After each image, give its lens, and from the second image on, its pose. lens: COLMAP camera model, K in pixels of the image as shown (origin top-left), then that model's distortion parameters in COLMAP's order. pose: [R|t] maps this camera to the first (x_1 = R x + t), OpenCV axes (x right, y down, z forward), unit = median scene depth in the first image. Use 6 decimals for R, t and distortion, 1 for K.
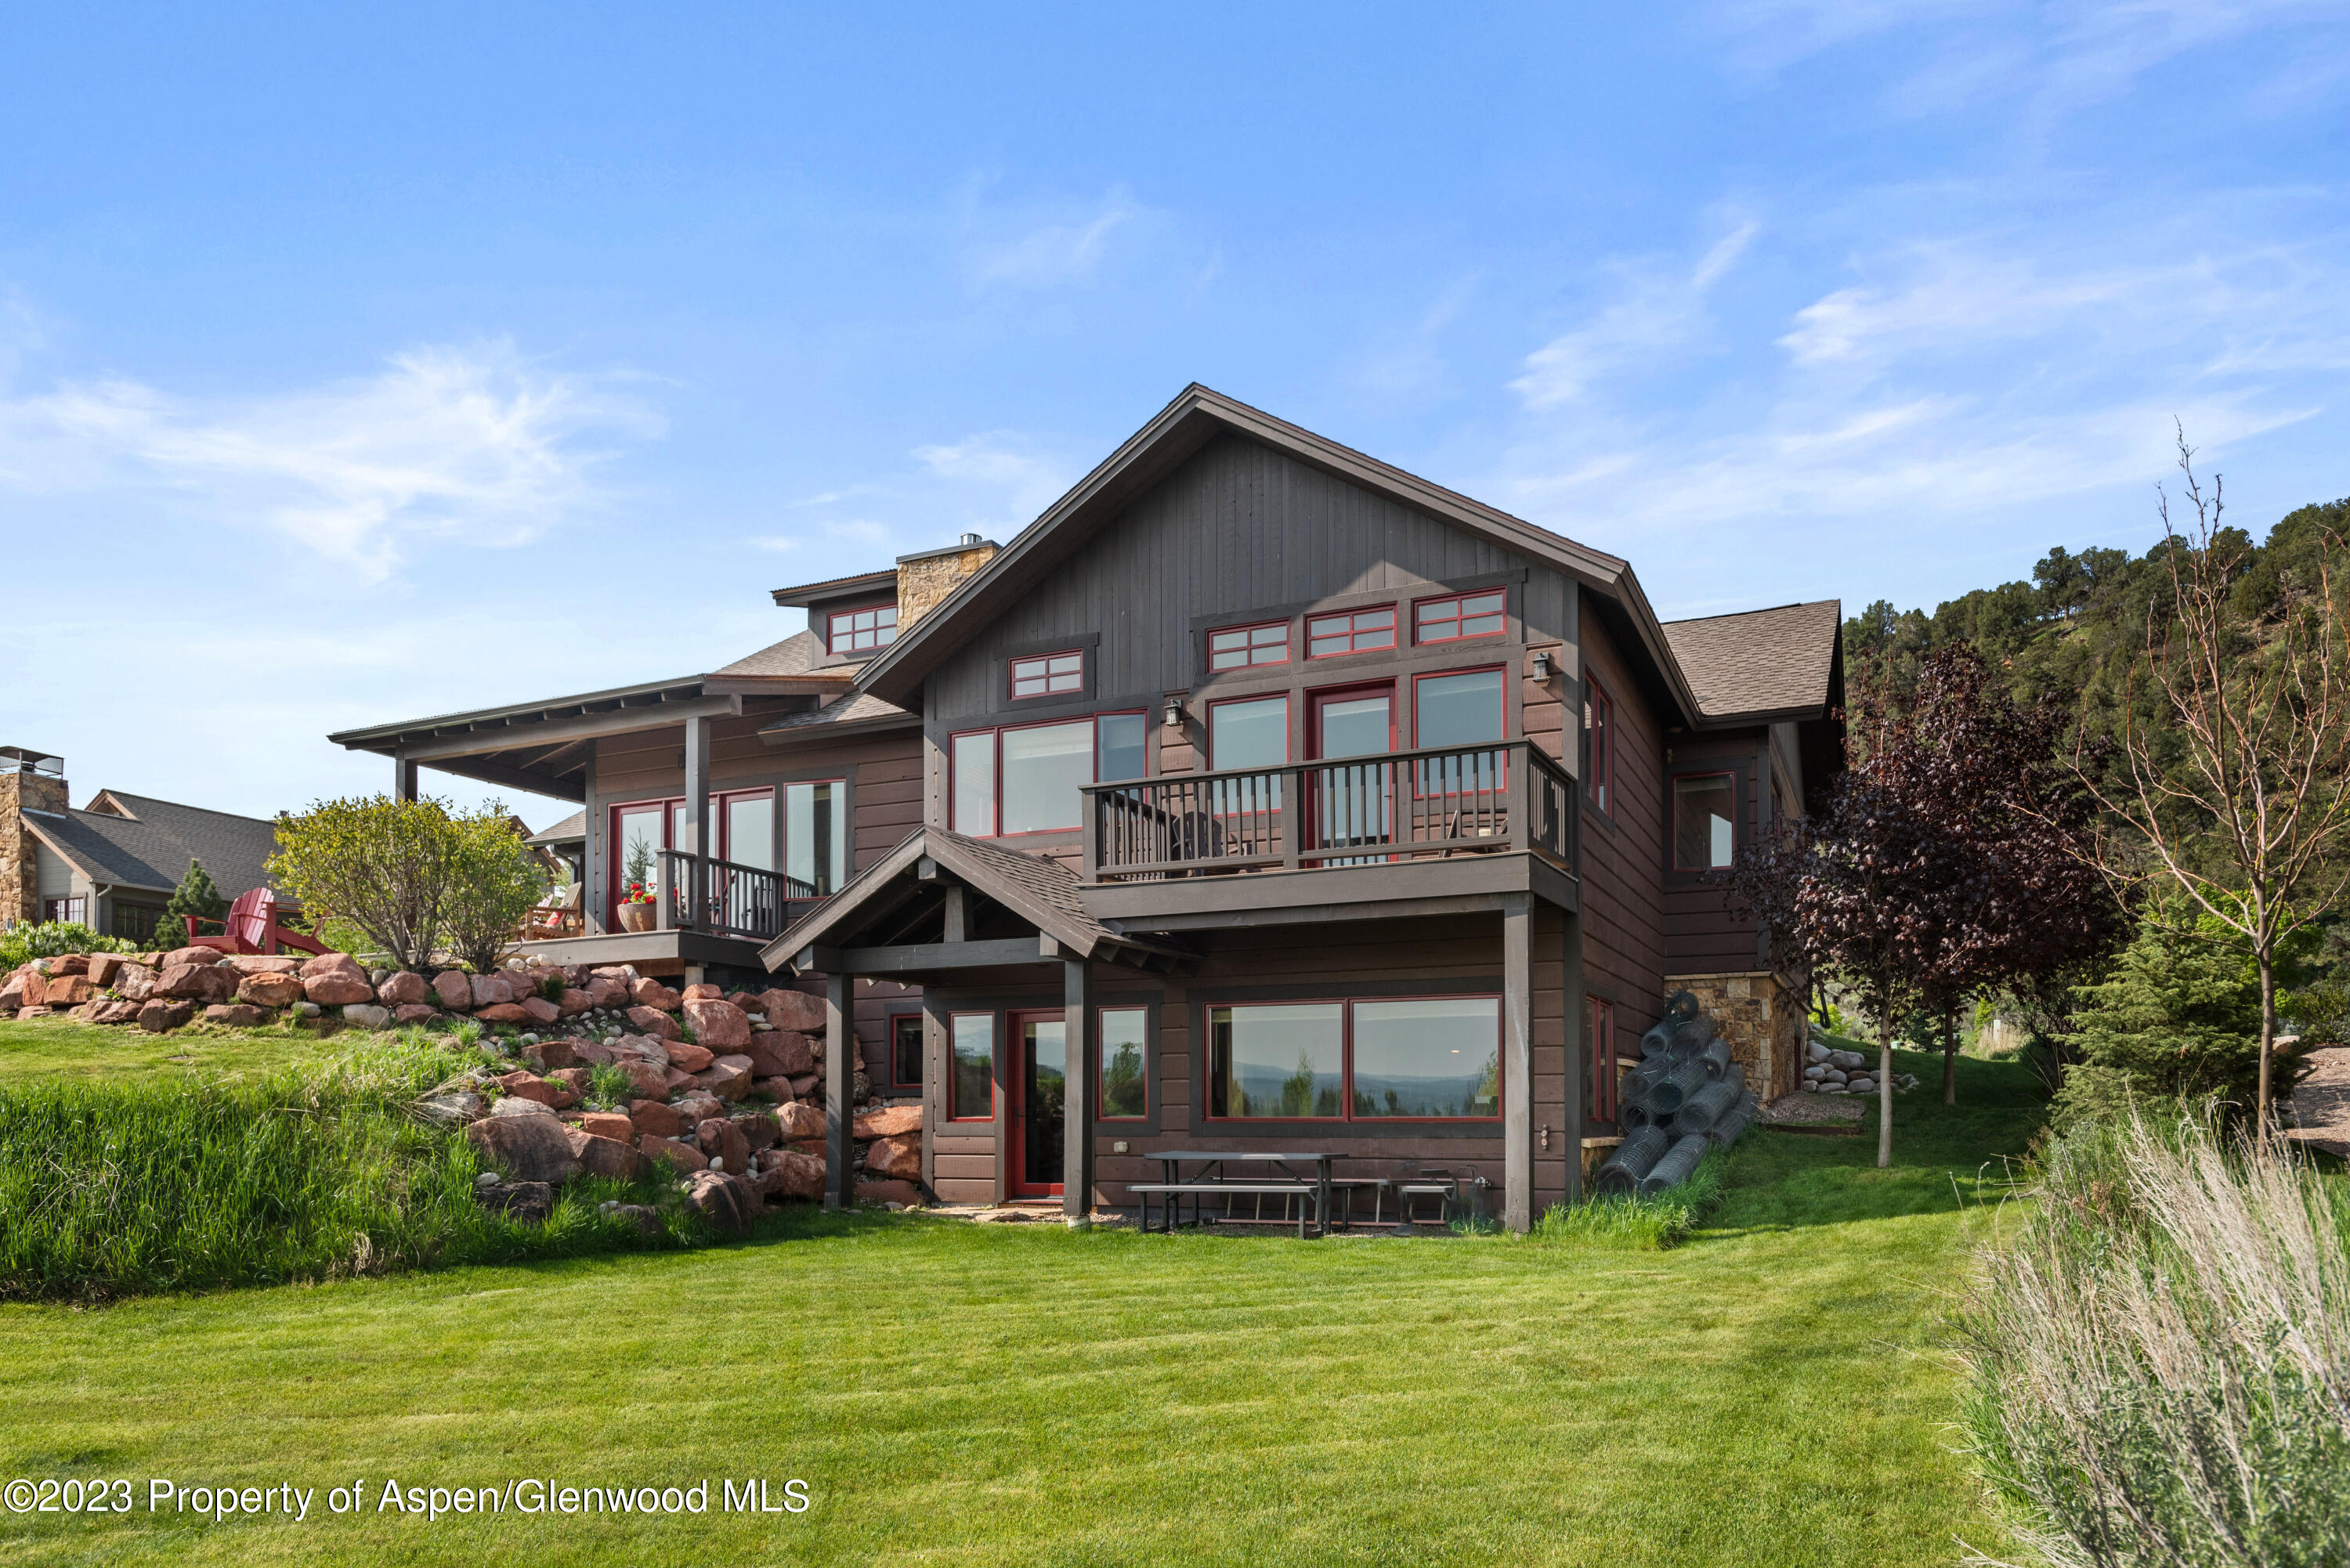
lens RADIAL K [[1500.5, 0, 1175.0], [0, 1500.5, 784.0], [0, 0, 1]] dist [0.001792, -0.002613]
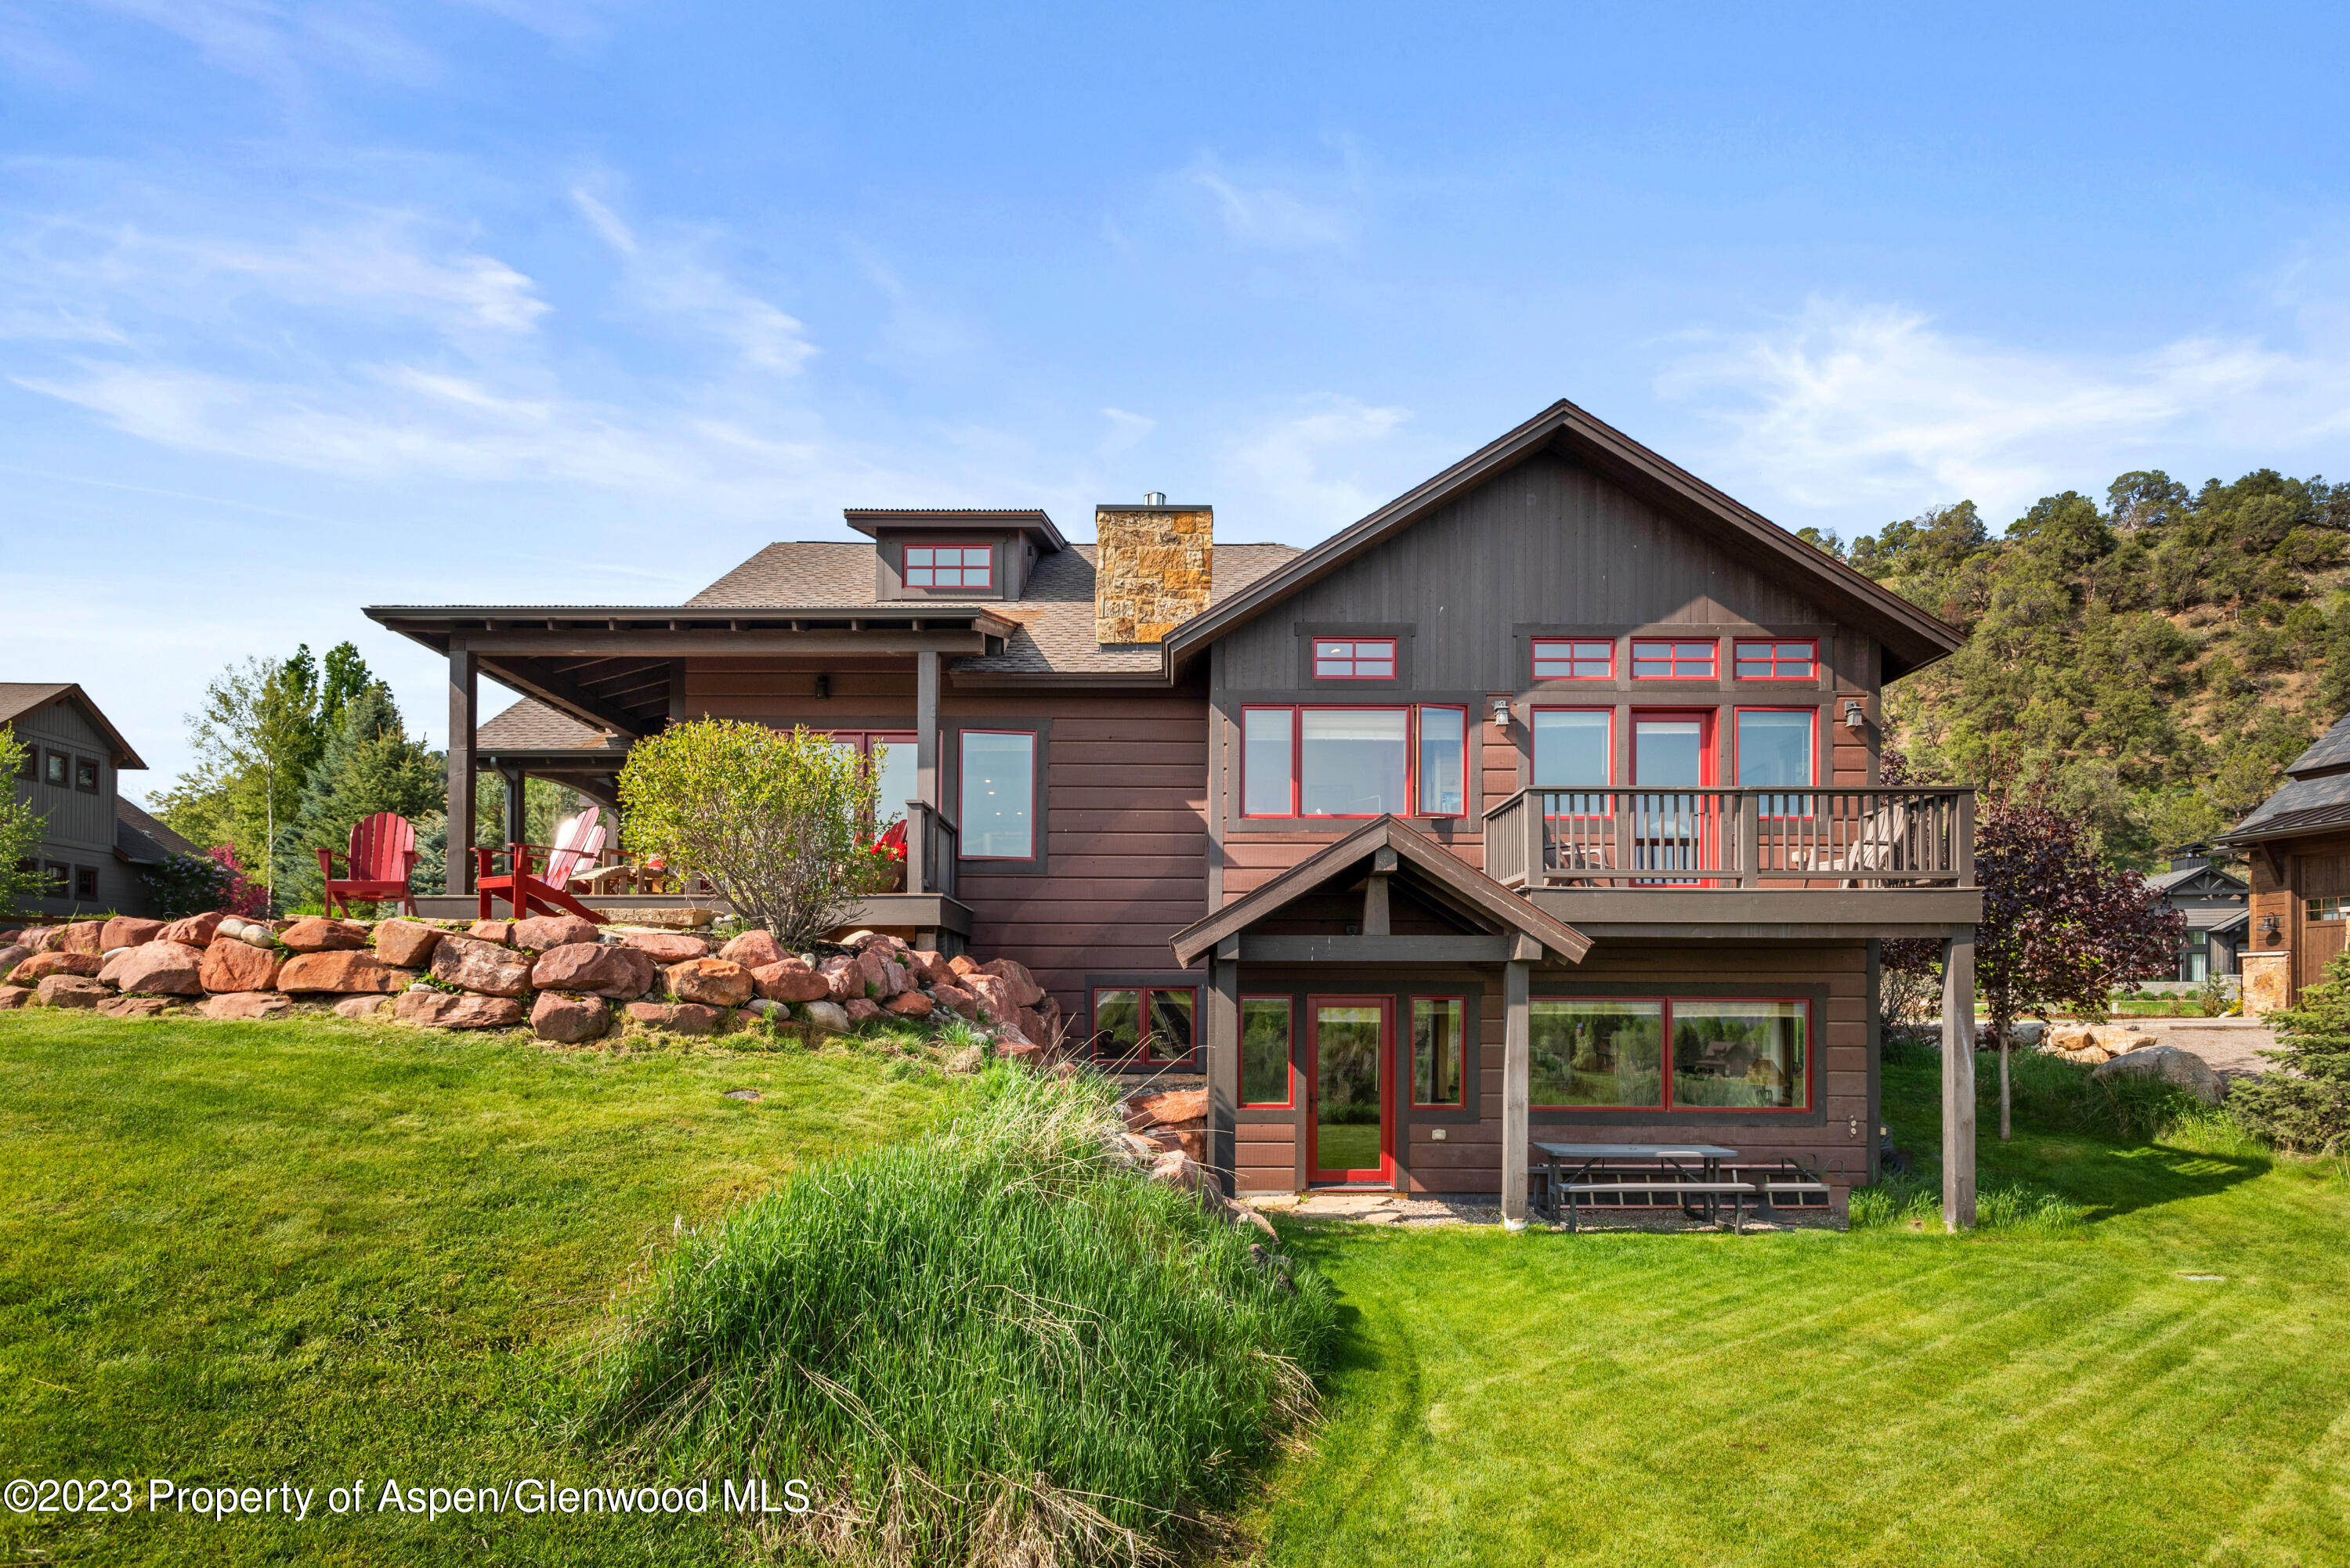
lens RADIAL K [[1257.4, 0, 1175.0], [0, 1257.4, 784.0], [0, 0, 1]] dist [0.008366, 0.001739]
pose [[0.911259, 0.080046, 0.403980, -0.559796], [-0.097111, 0.995033, 0.021896, 0.003728], [-0.400221, -0.059184, 0.914506, 0.298419]]
